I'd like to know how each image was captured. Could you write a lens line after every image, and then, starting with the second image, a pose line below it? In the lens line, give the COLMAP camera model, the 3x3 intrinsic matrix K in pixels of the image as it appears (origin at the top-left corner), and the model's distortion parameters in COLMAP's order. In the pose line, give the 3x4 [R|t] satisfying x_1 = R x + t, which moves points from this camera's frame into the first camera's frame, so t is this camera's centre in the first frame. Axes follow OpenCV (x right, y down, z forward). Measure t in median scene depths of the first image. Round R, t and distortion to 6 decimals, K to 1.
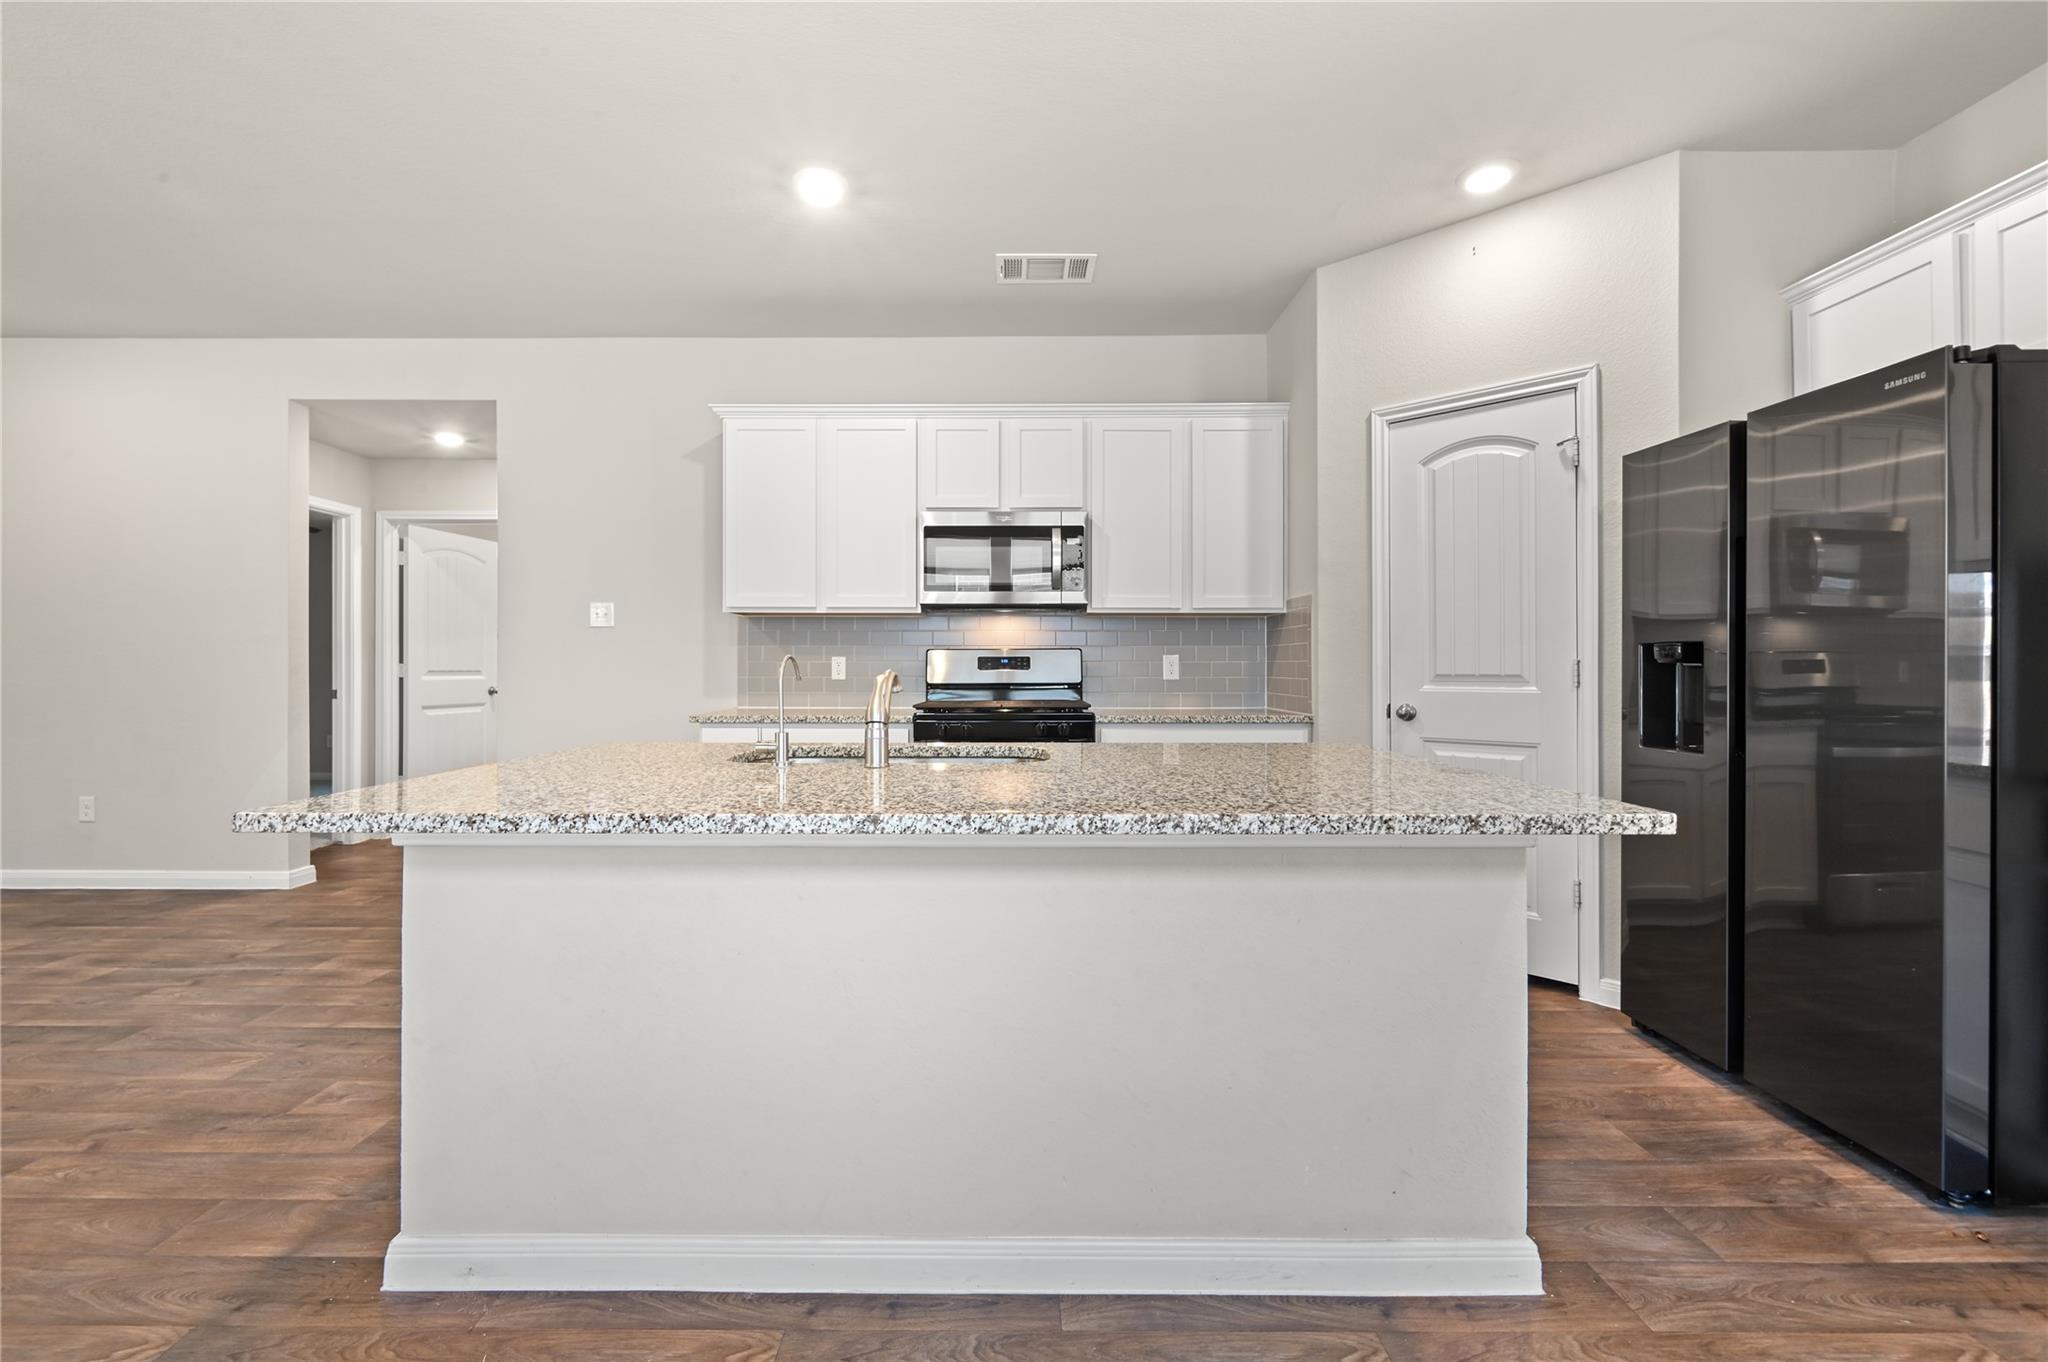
lens RADIAL K [[842.2, 0, 1006.1], [0, 842.2, 671.9], [0, 0, 1]] dist [-0.003675, 0.000235]
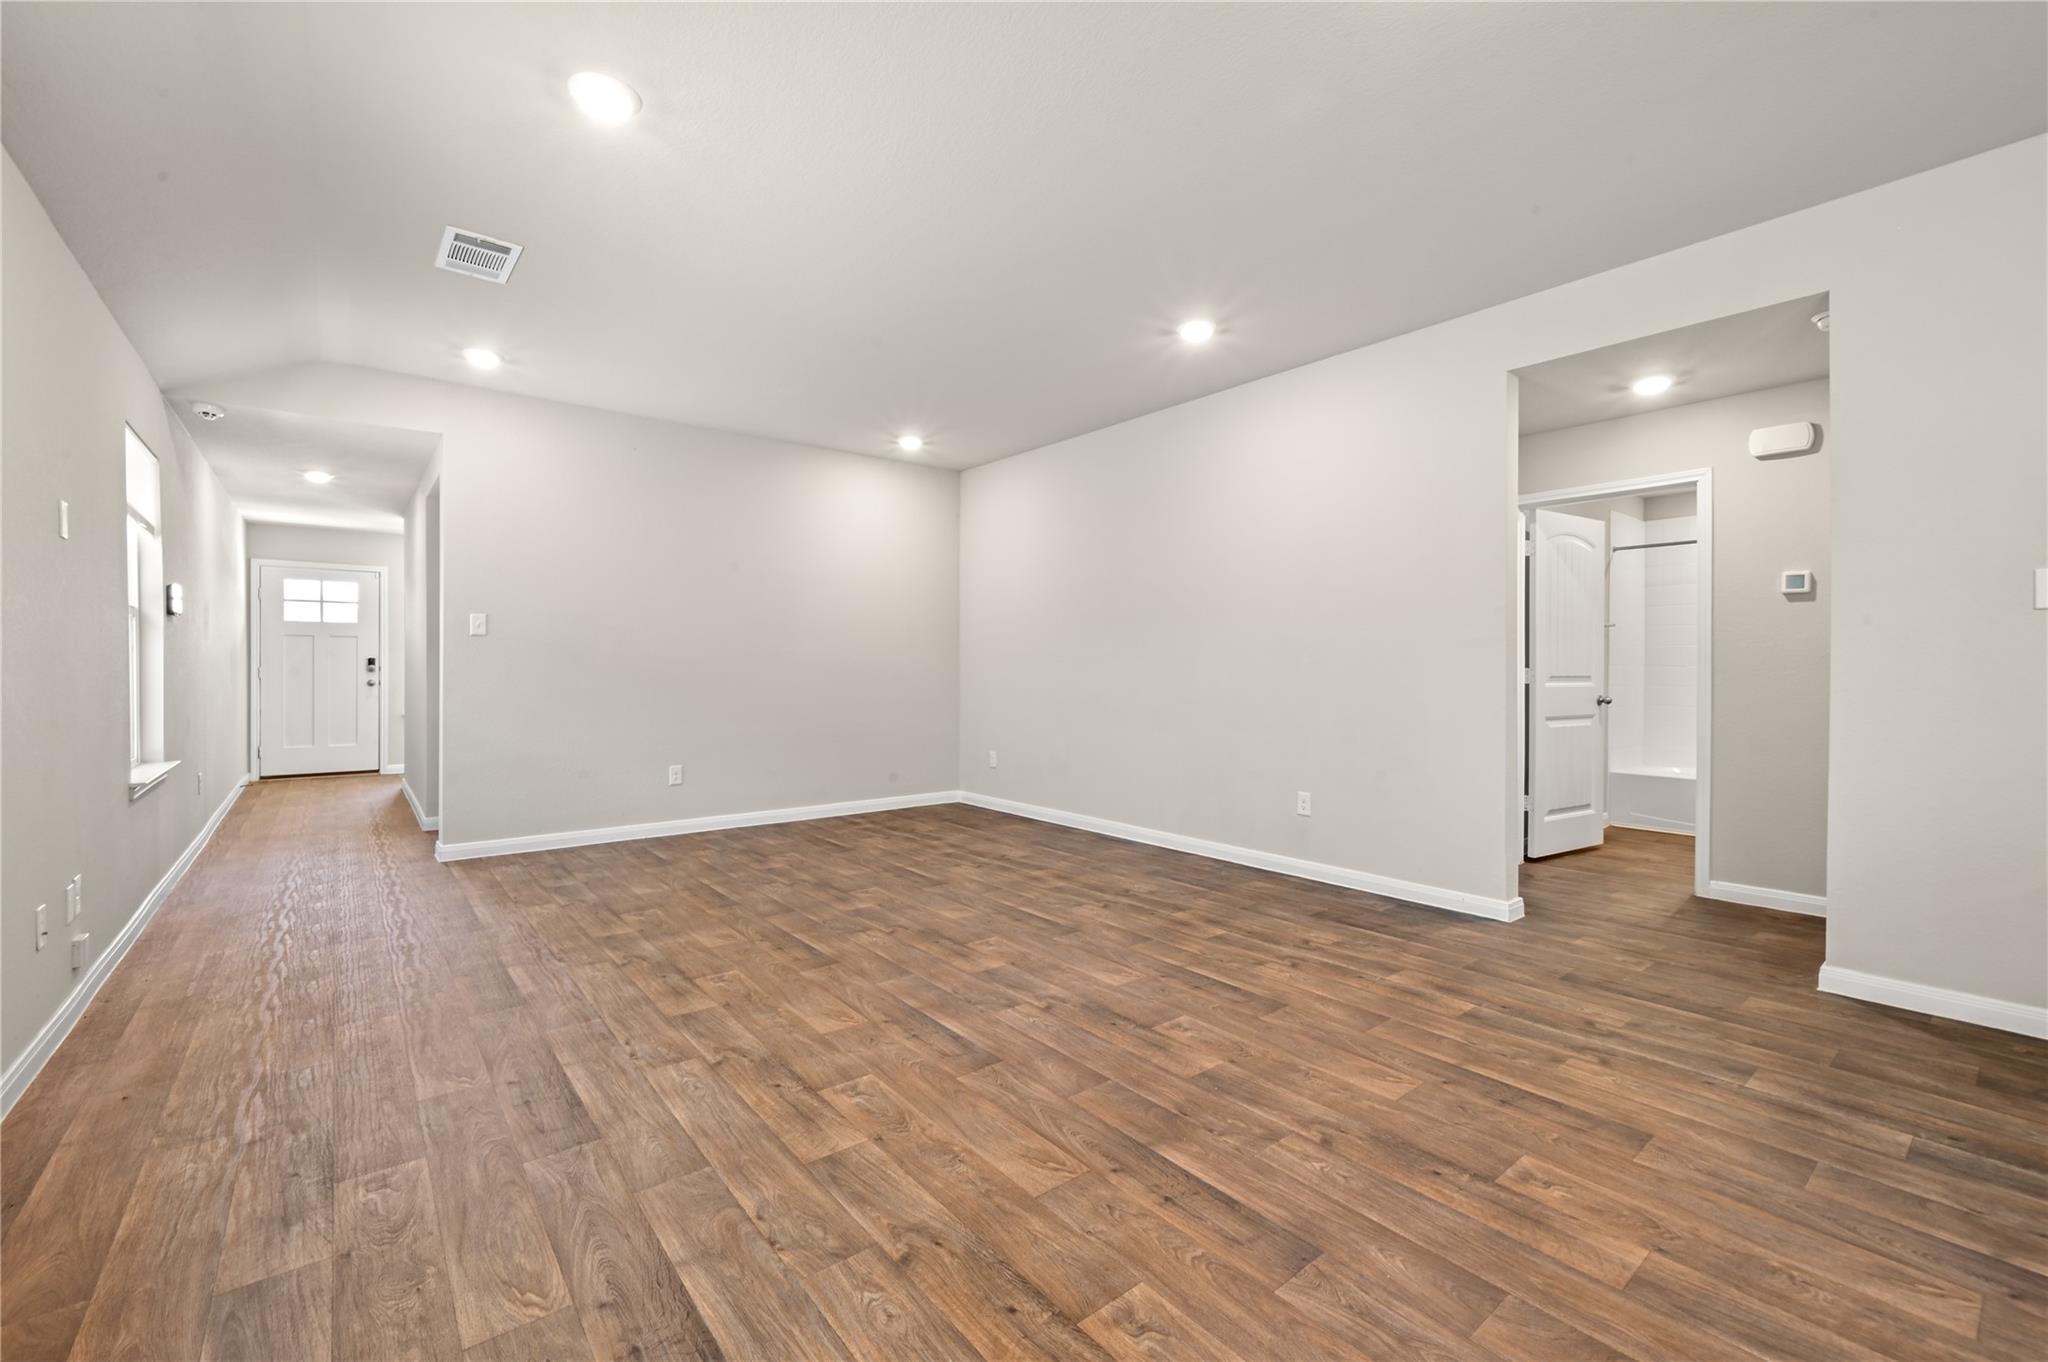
lens RADIAL K [[855.1, 0, 1013.0], [0, 855.1, 600.7], [0, 0, 1]] dist [0.002052, -0.000074]
pose [[0.624812, -0.060097, -0.778459, -0.588976], [-0.009526, 0.996372, -0.084566, 0.001247], [0.780717, 0.060253, 0.621973, 0.010559]]
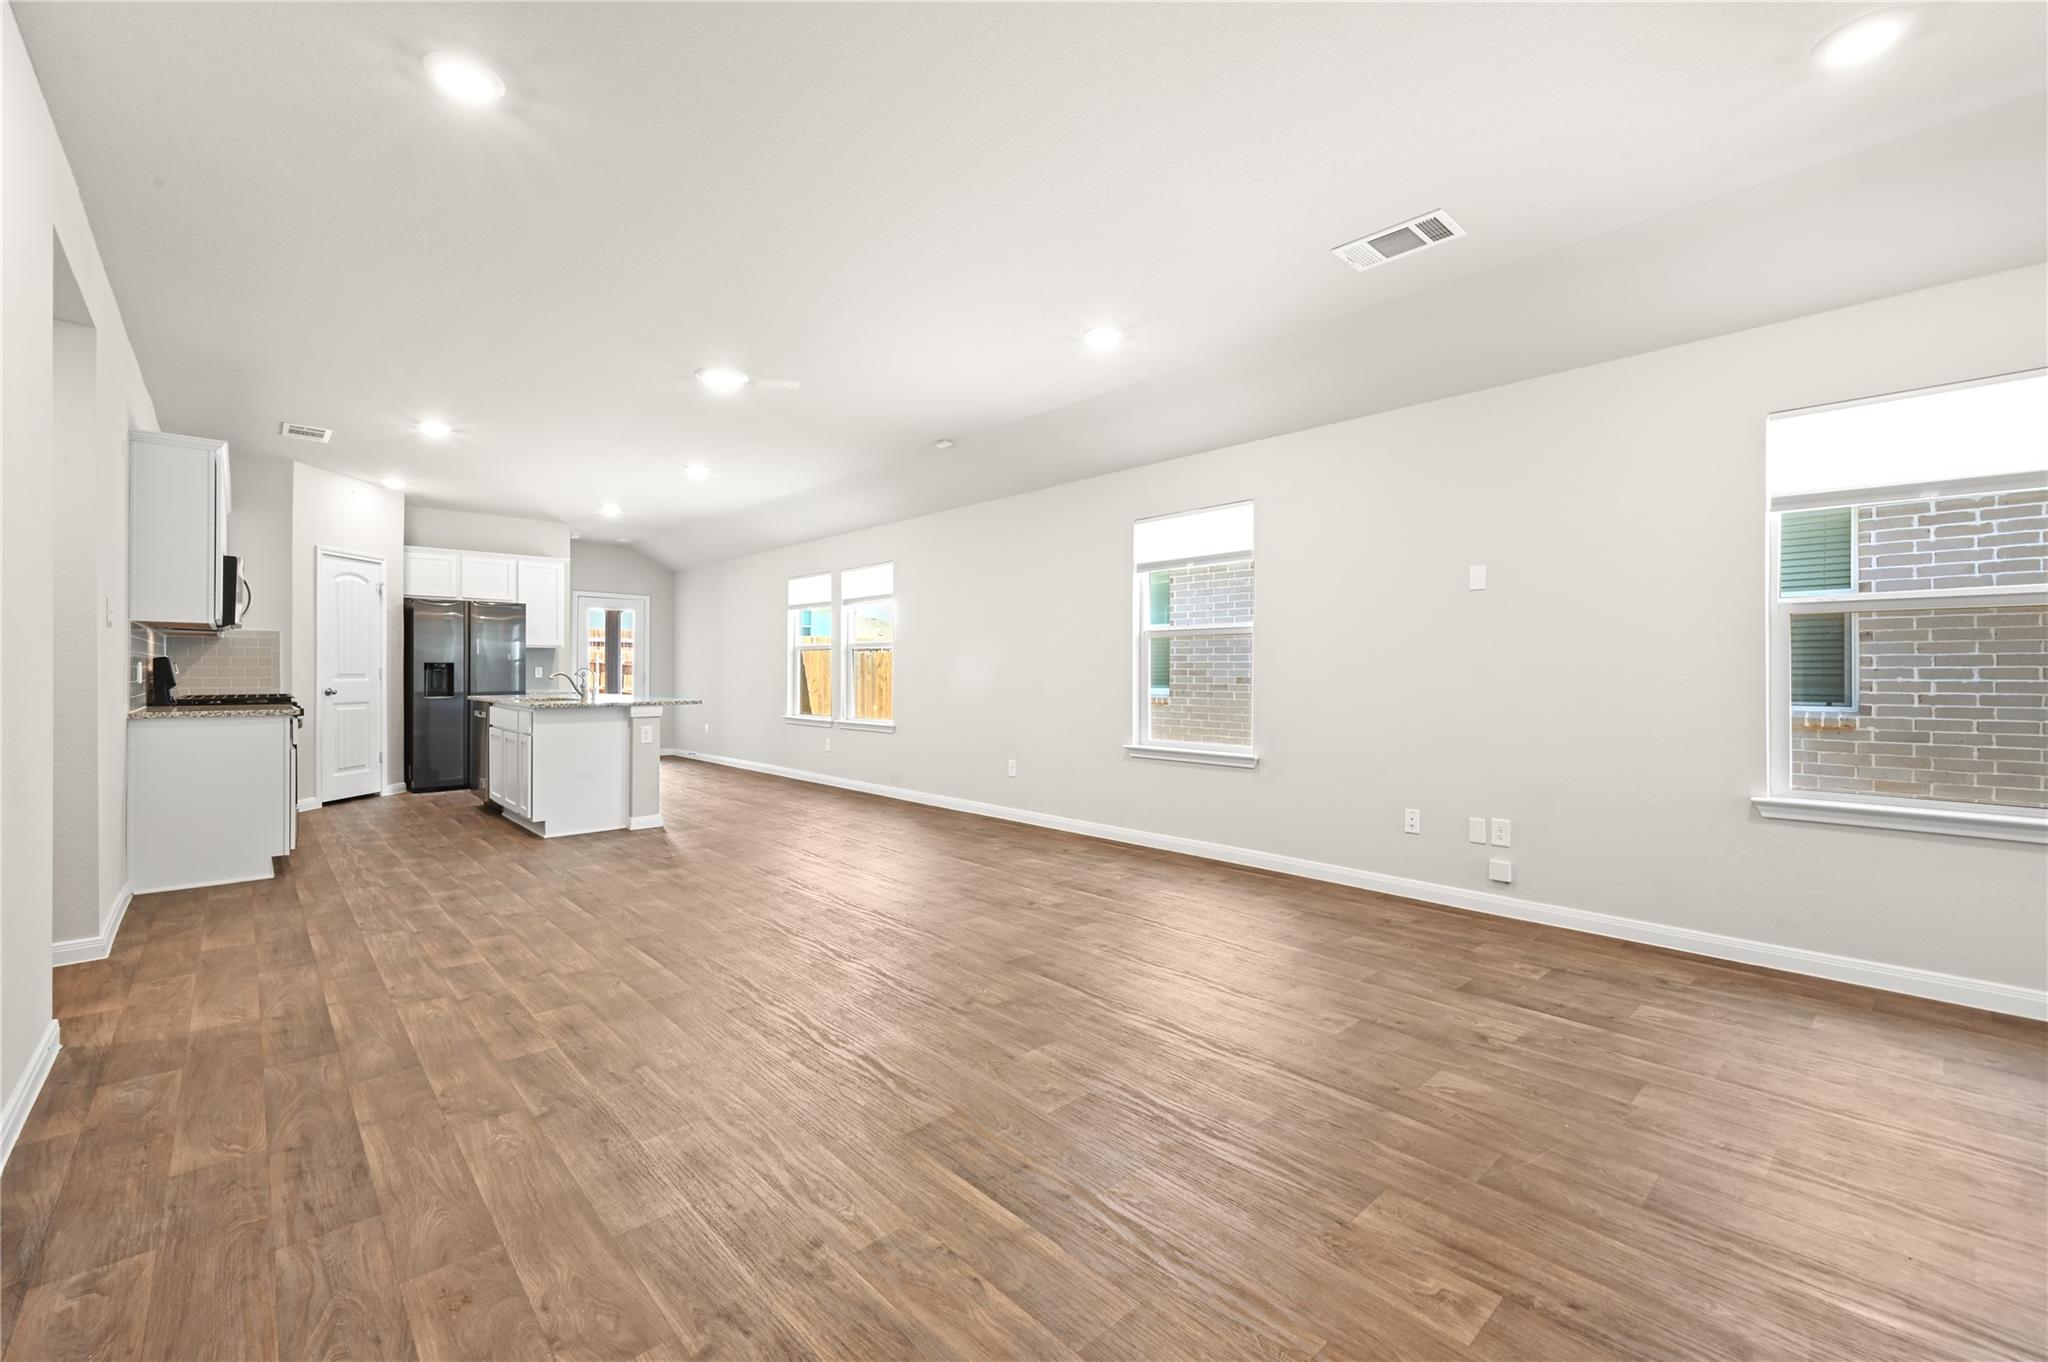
lens RADIAL K [[846.5, 0, 1003.1], [0, 846.5, 674.2], [0, 0, 1]] dist [-0.002706, 0.000061]
pose [[-0.669285, -0.005557, 0.742985, -2.239405], [0.003624, 0.999936, 0.010743, -0.013388], [-0.742997, 0.009883, -0.669221, 1.154935]]
